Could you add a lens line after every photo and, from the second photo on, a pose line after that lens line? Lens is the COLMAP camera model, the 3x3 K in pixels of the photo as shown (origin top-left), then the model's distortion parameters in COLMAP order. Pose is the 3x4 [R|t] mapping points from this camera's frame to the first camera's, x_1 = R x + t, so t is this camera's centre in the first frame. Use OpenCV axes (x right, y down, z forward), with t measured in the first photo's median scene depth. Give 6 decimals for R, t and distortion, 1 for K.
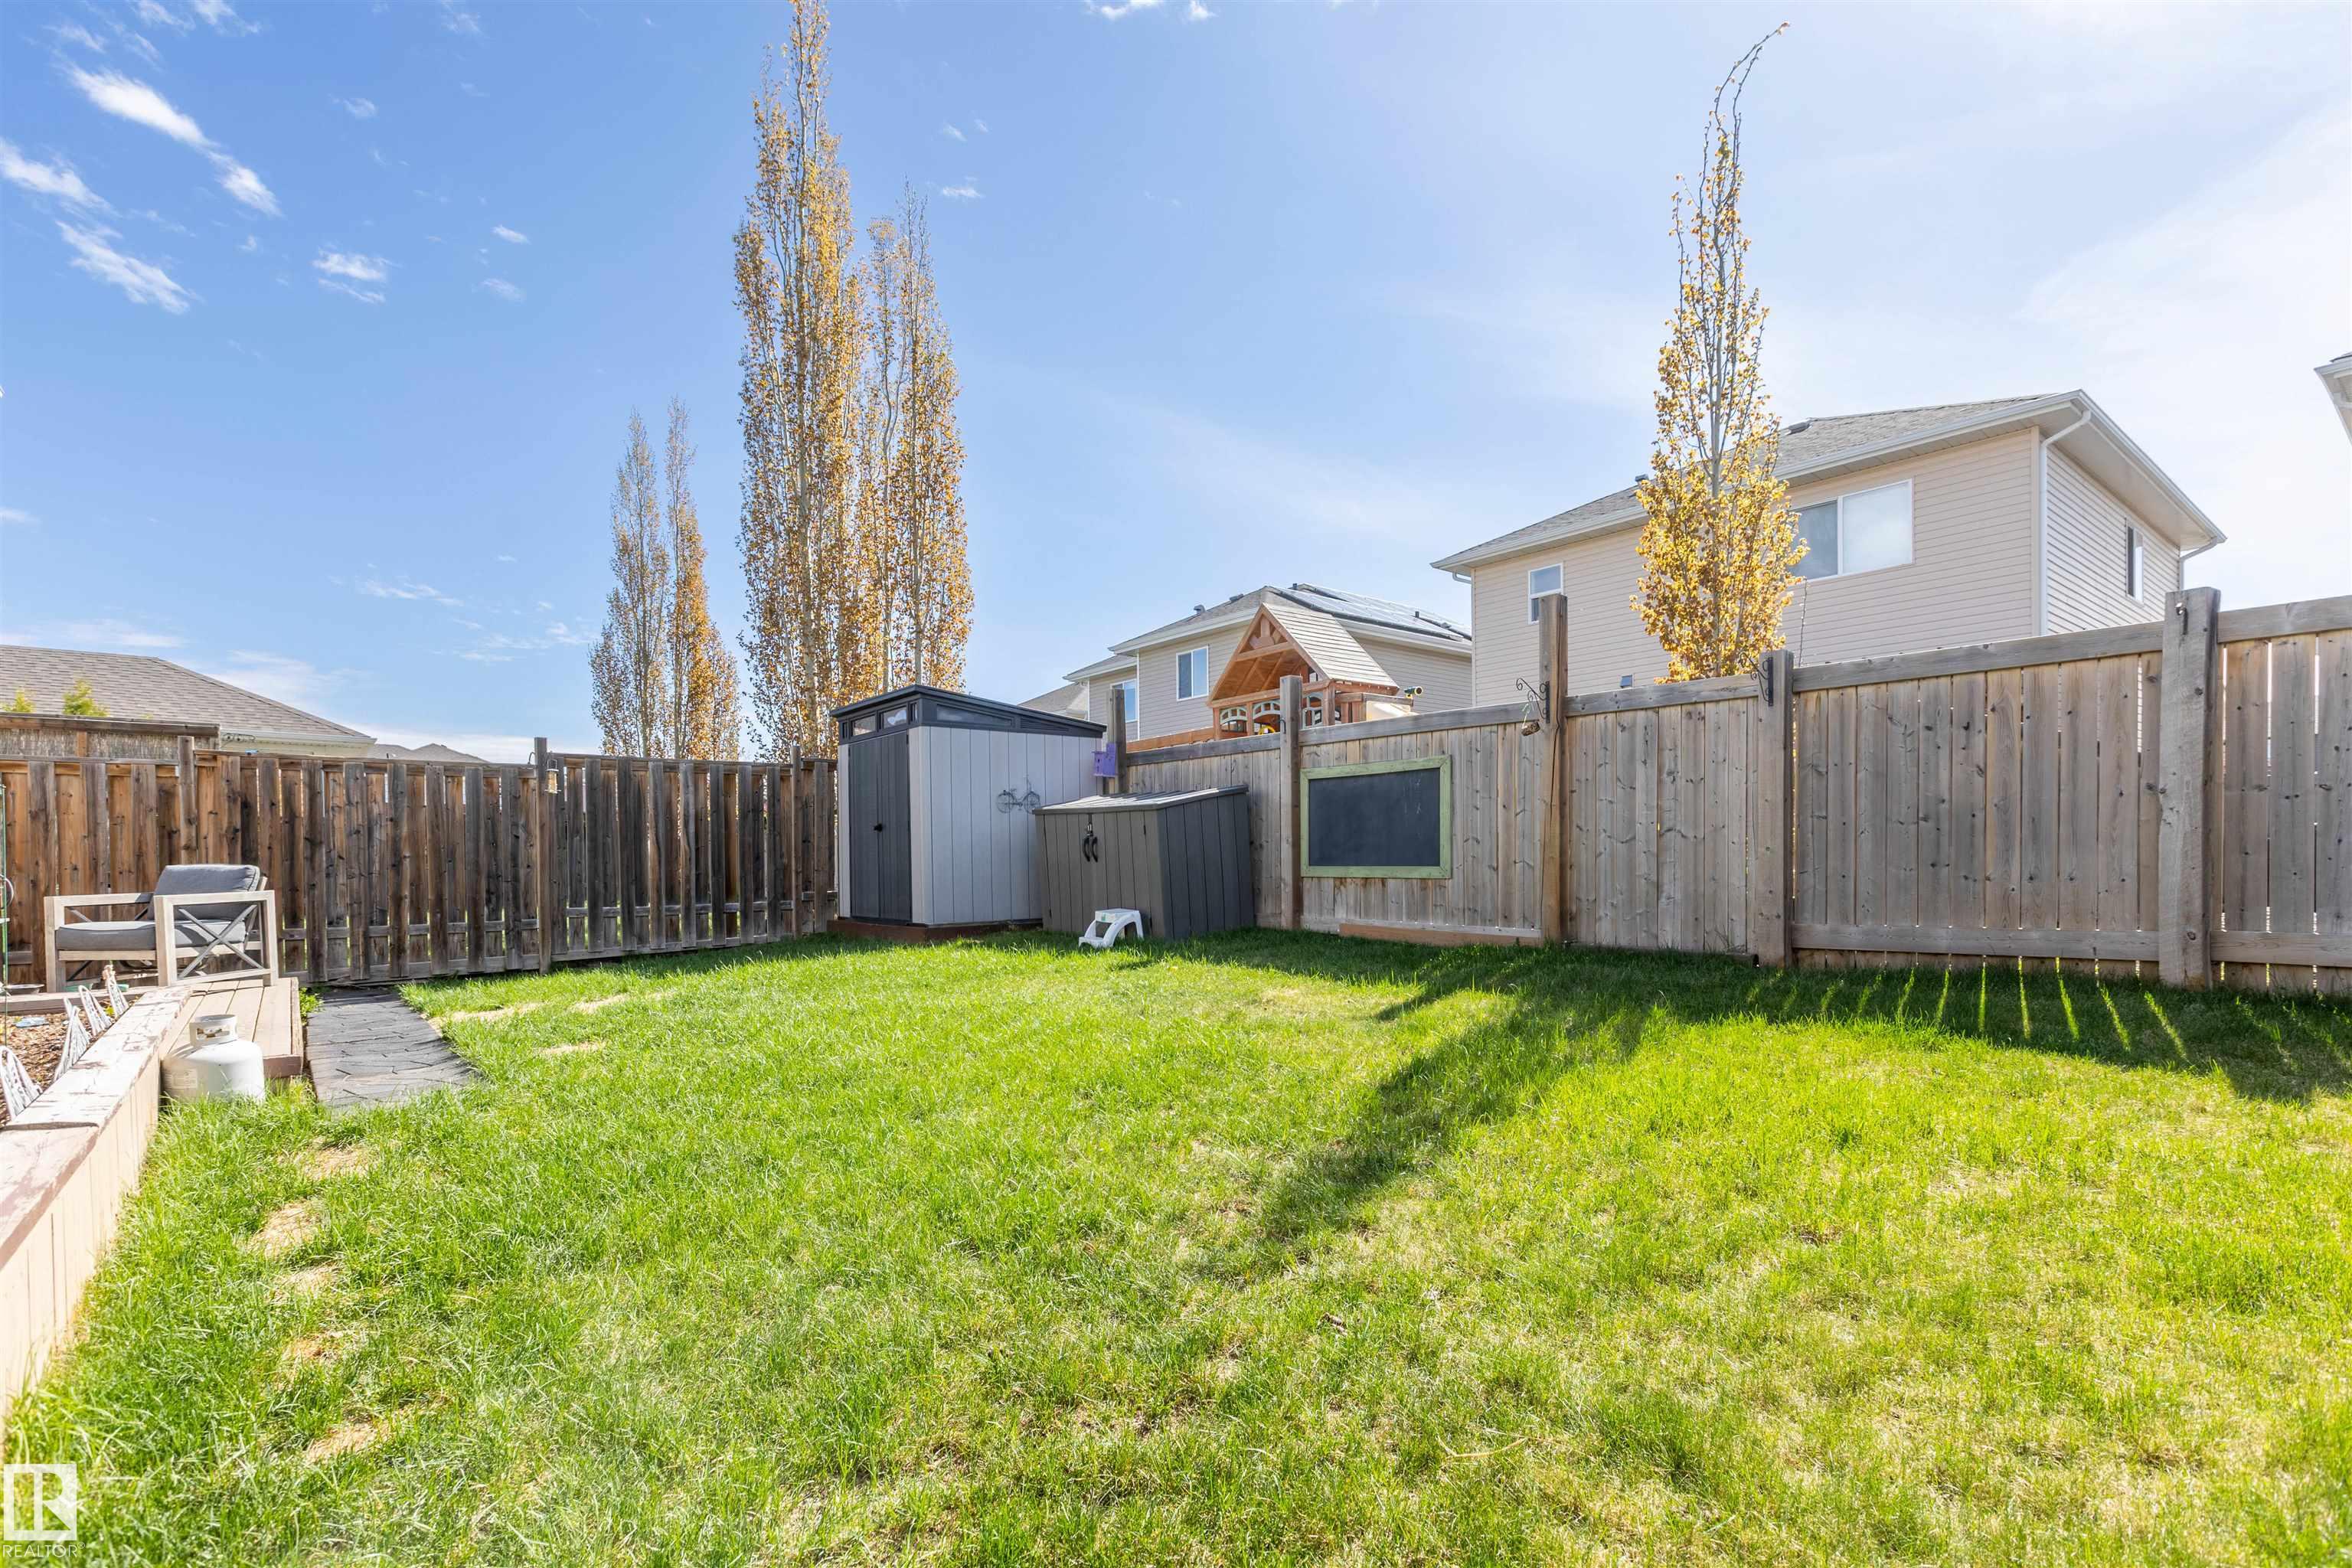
lens RADIAL K [[1098.5, 0, 1184.4], [0, 1098.5, 846.8], [0, 0, 1]] dist [0.000936, 0.000127]
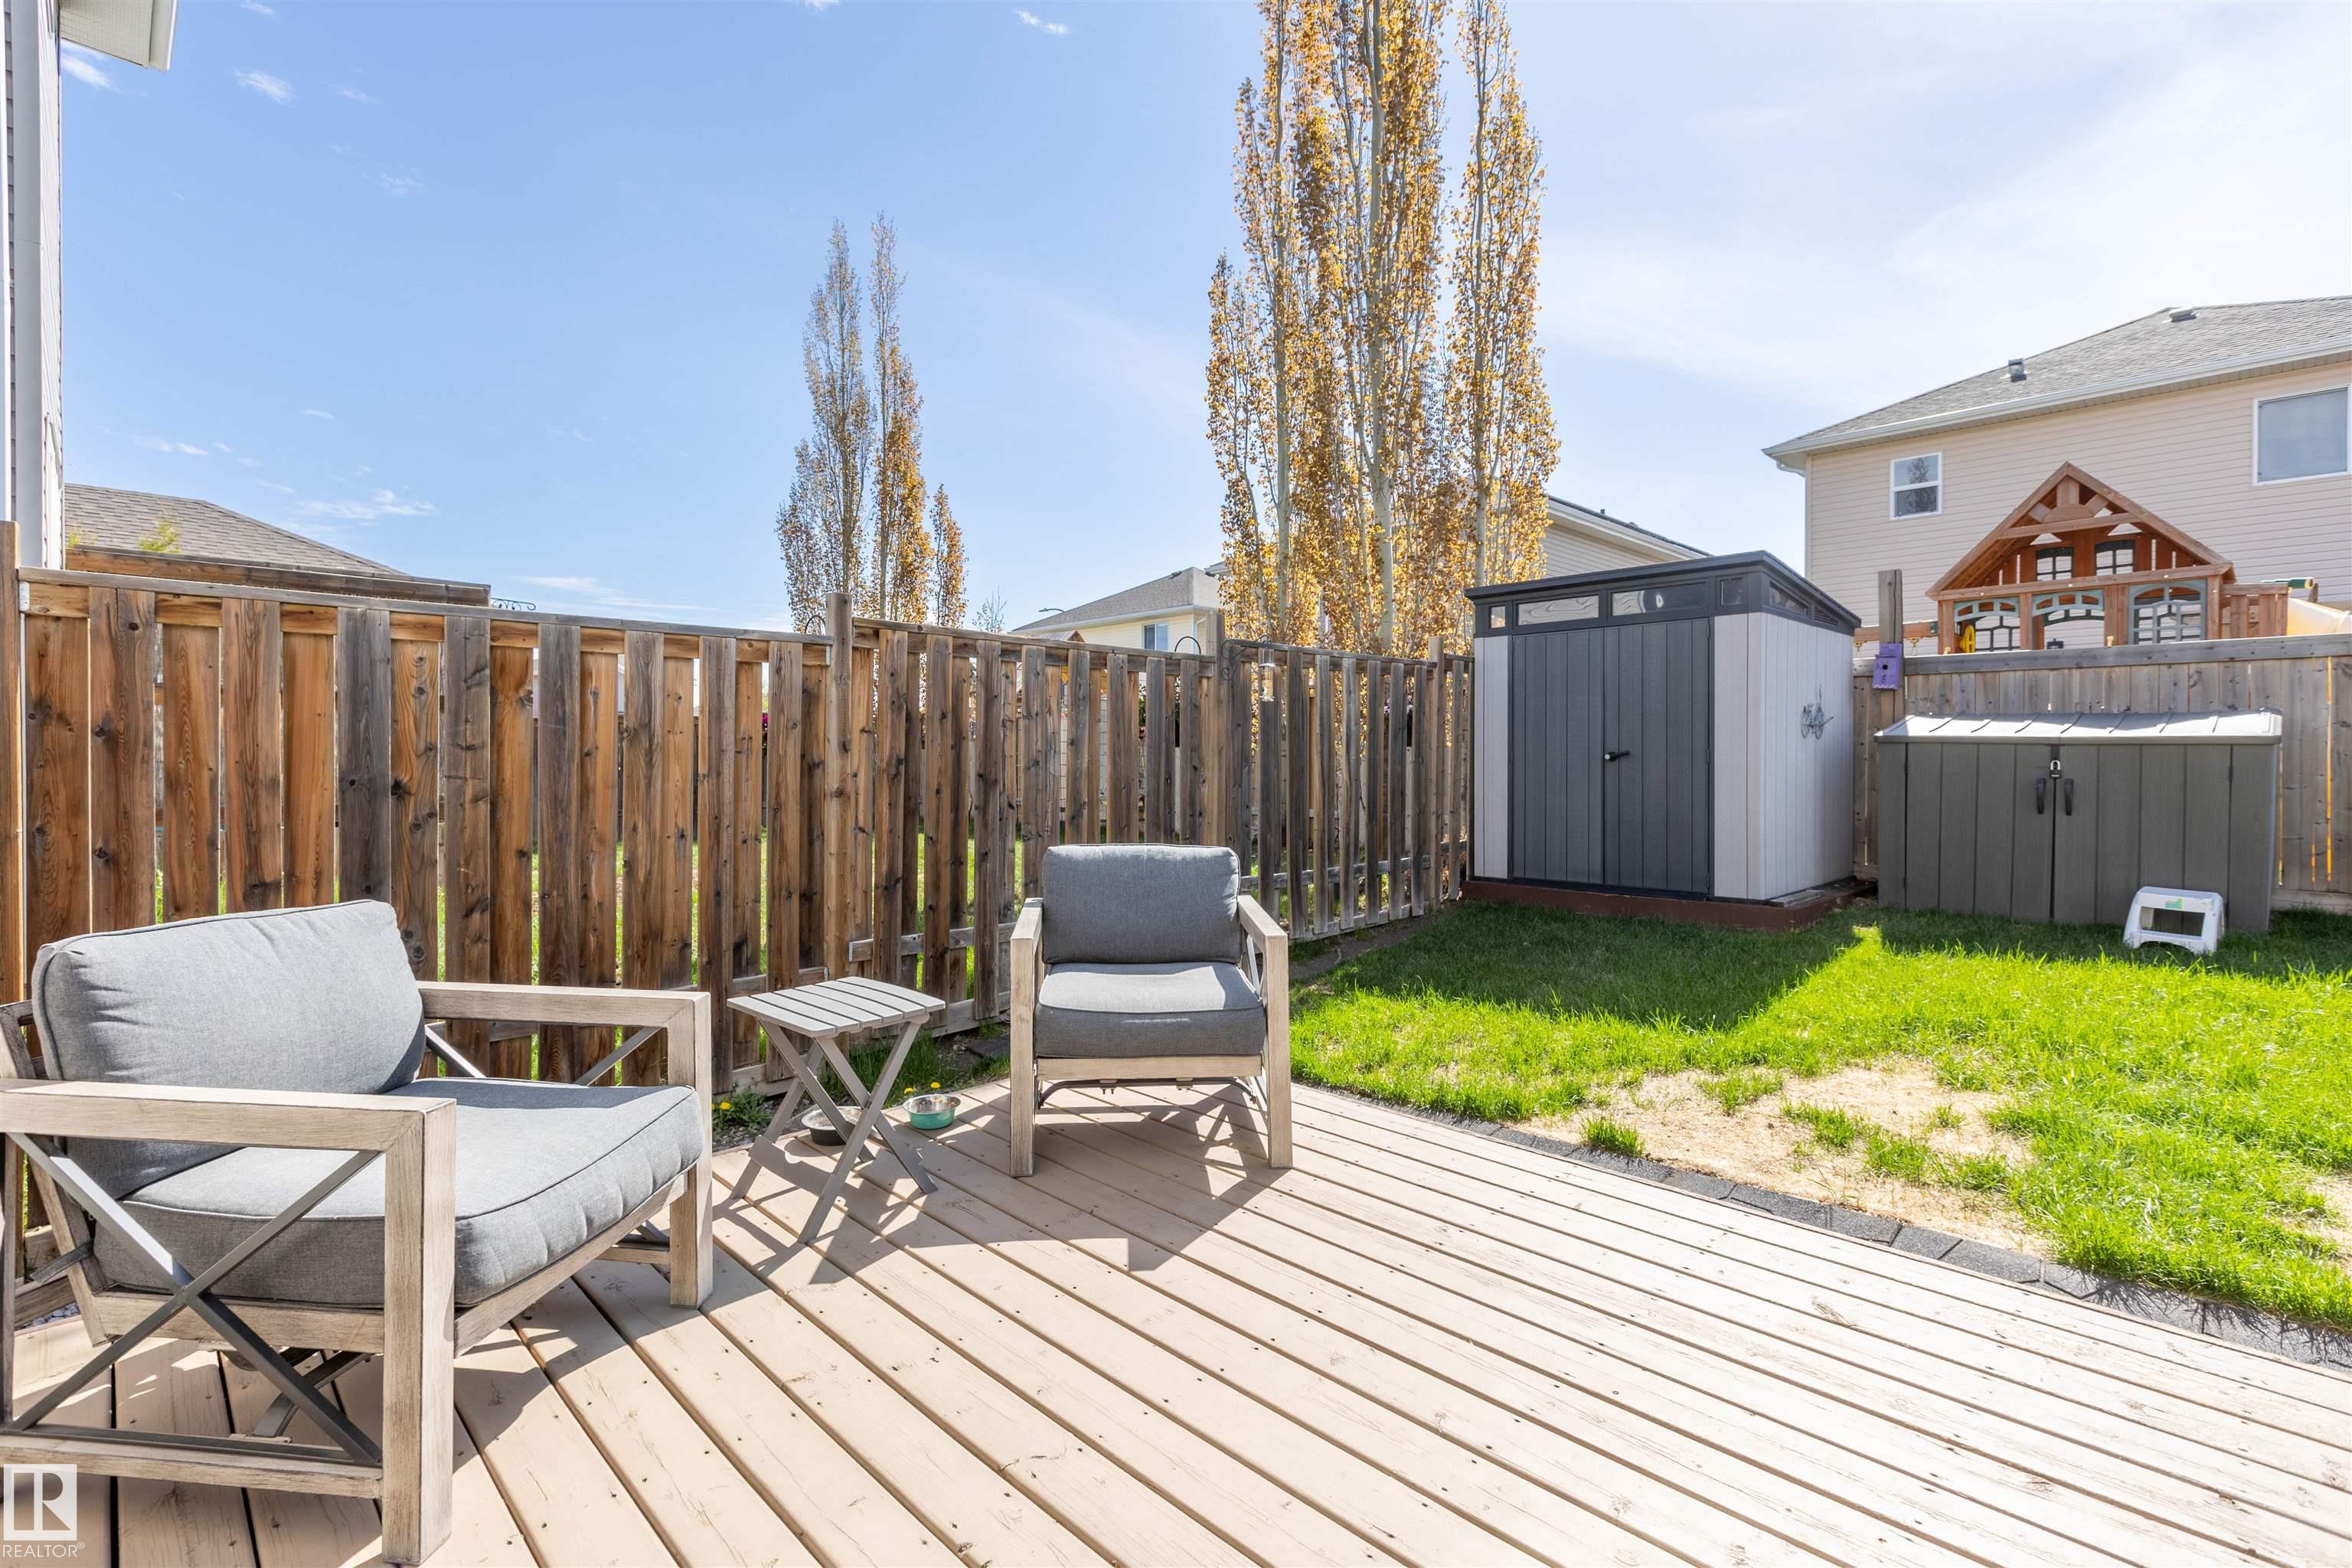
lens RADIAL K [[1017.0, 0, 1076.9], [0, 1017.0, 756.2], [0, 0, 1]] dist [0.003763, 0.000583]
pose [[0.994179, 0.012427, 0.107020, -0.770432], [-0.013816, 0.999830, 0.012248, -0.023760], [-0.106850, -0.013655, 0.994181, 0.436498]]
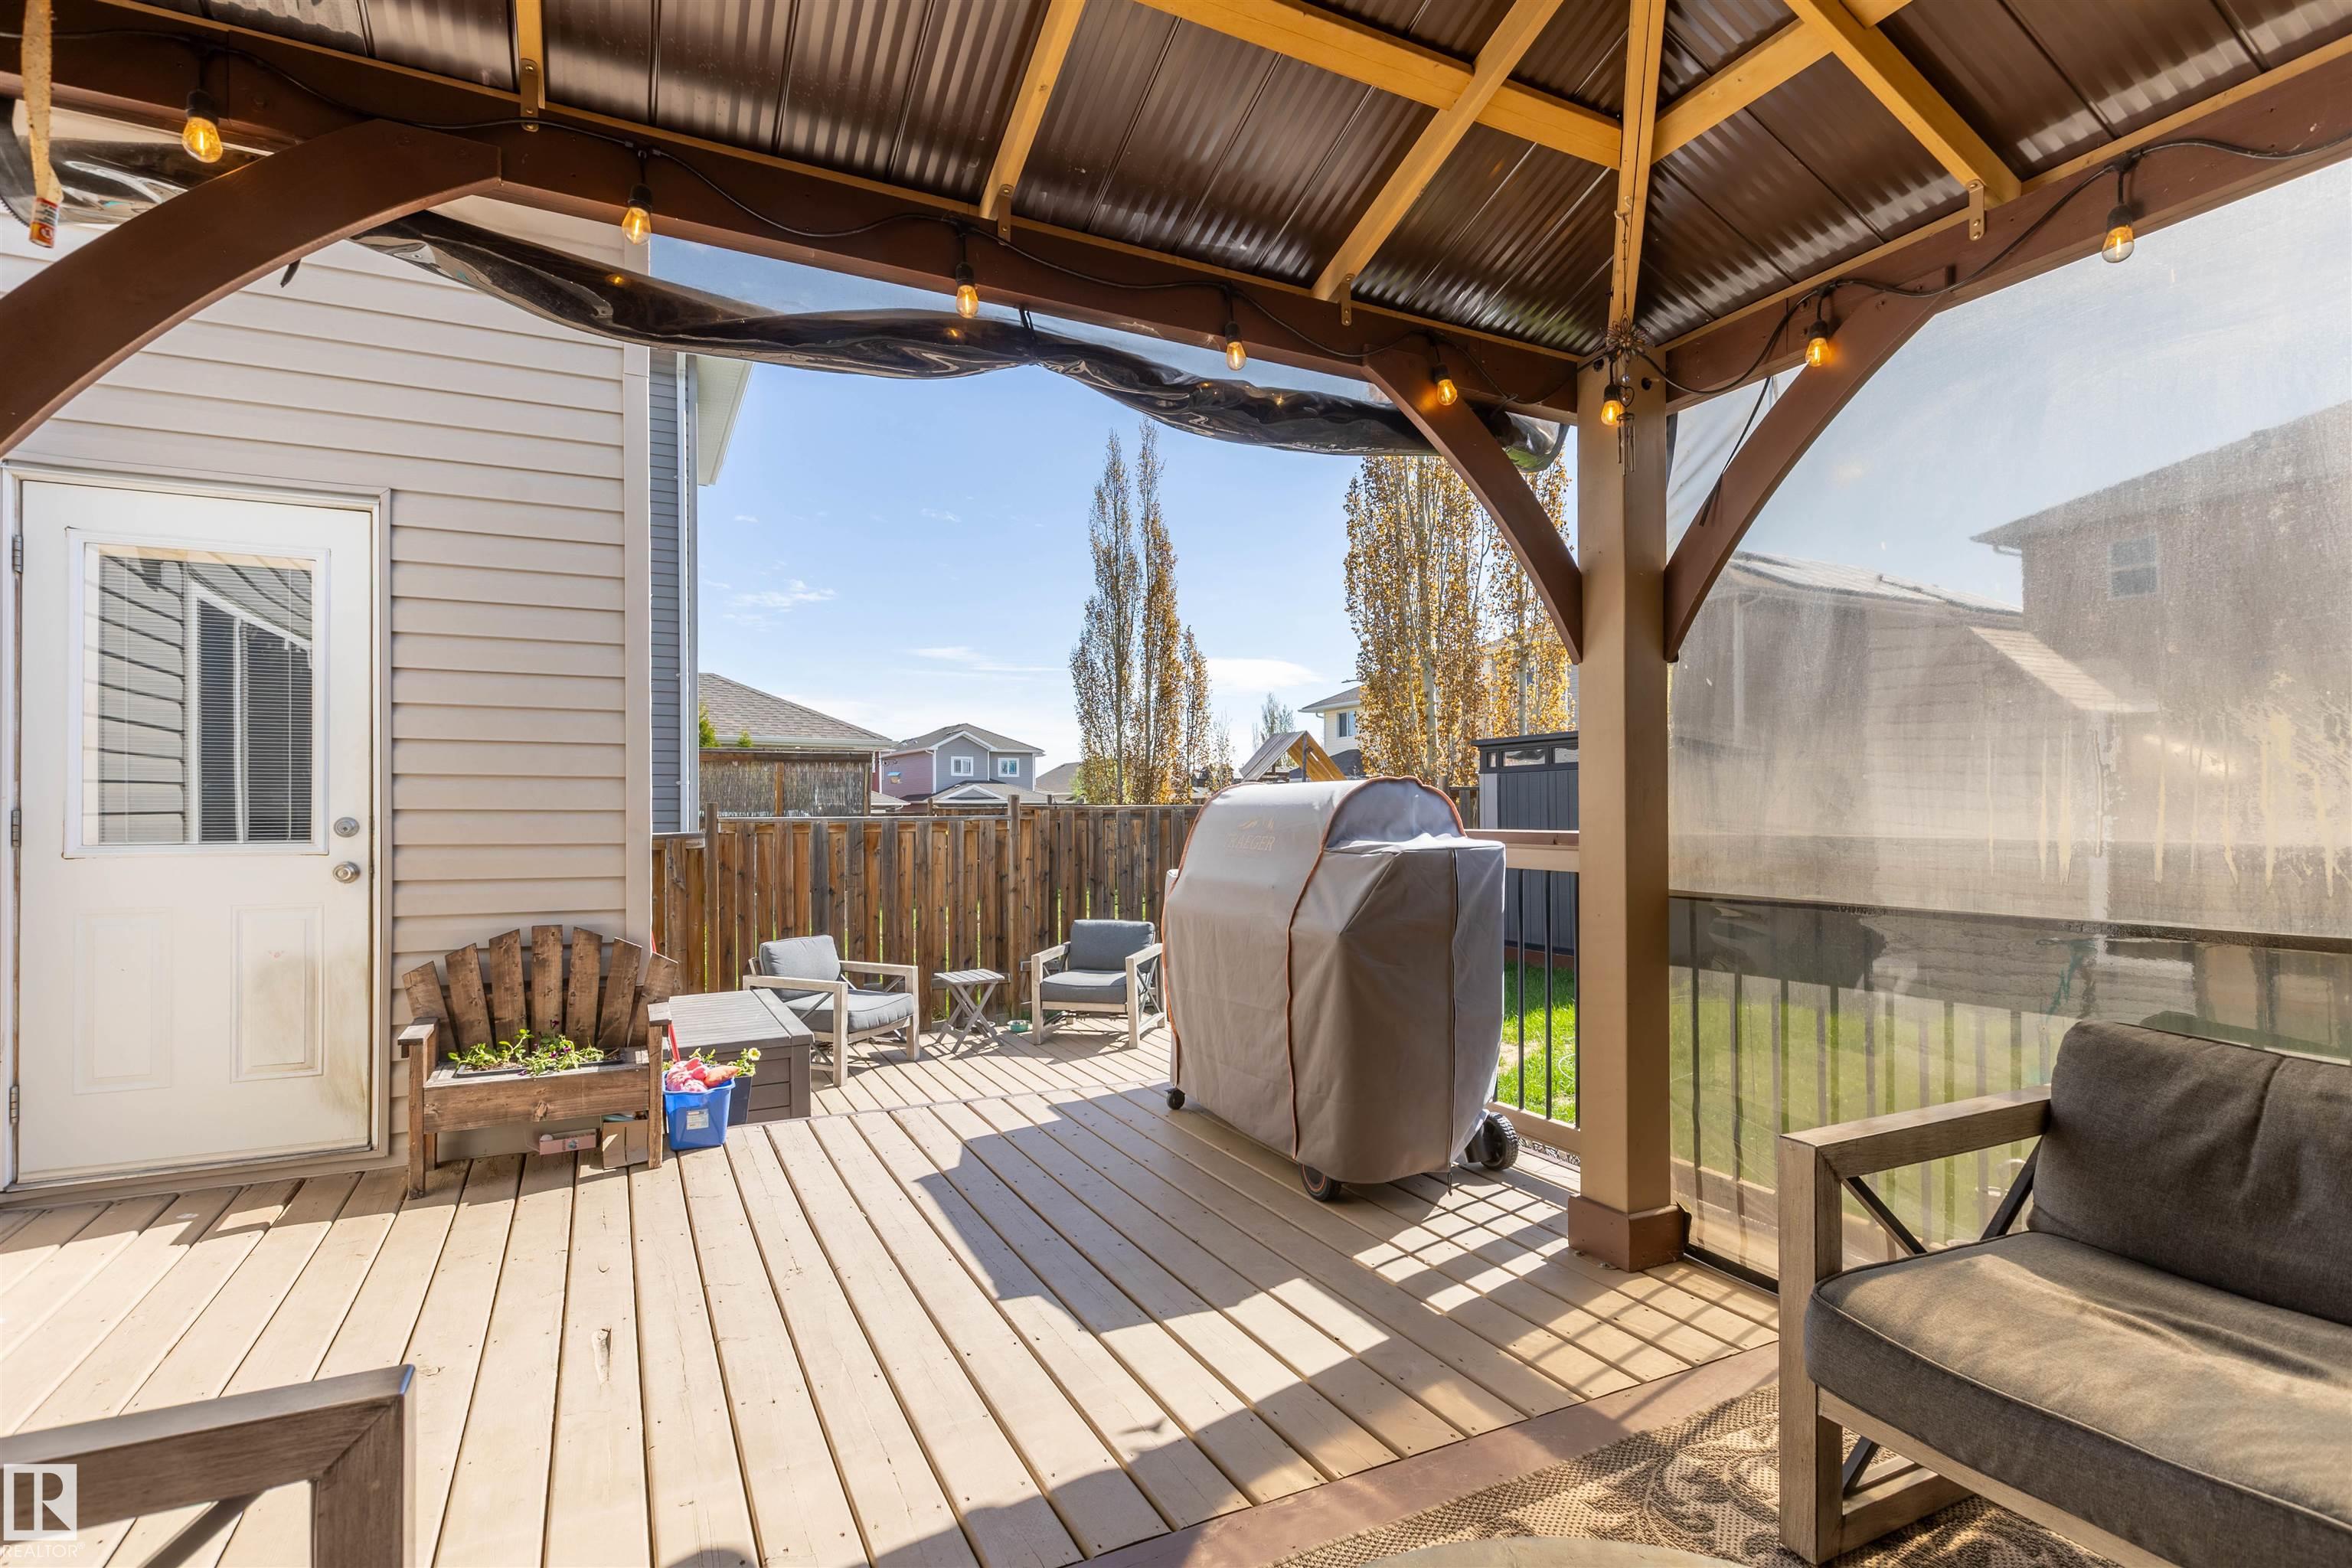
lens RADIAL K [[1101.0, 0, 1175.6], [0, 1101.0, 792.8], [0, 0, 1]] dist [0.000007, 0.000137]
pose [[0.986425, 0.004359, -0.164156, -0.502507], [-0.002589, 0.999936, 0.010998, -0.104958], [0.164193, -0.010424, 0.986373, -0.105205]]
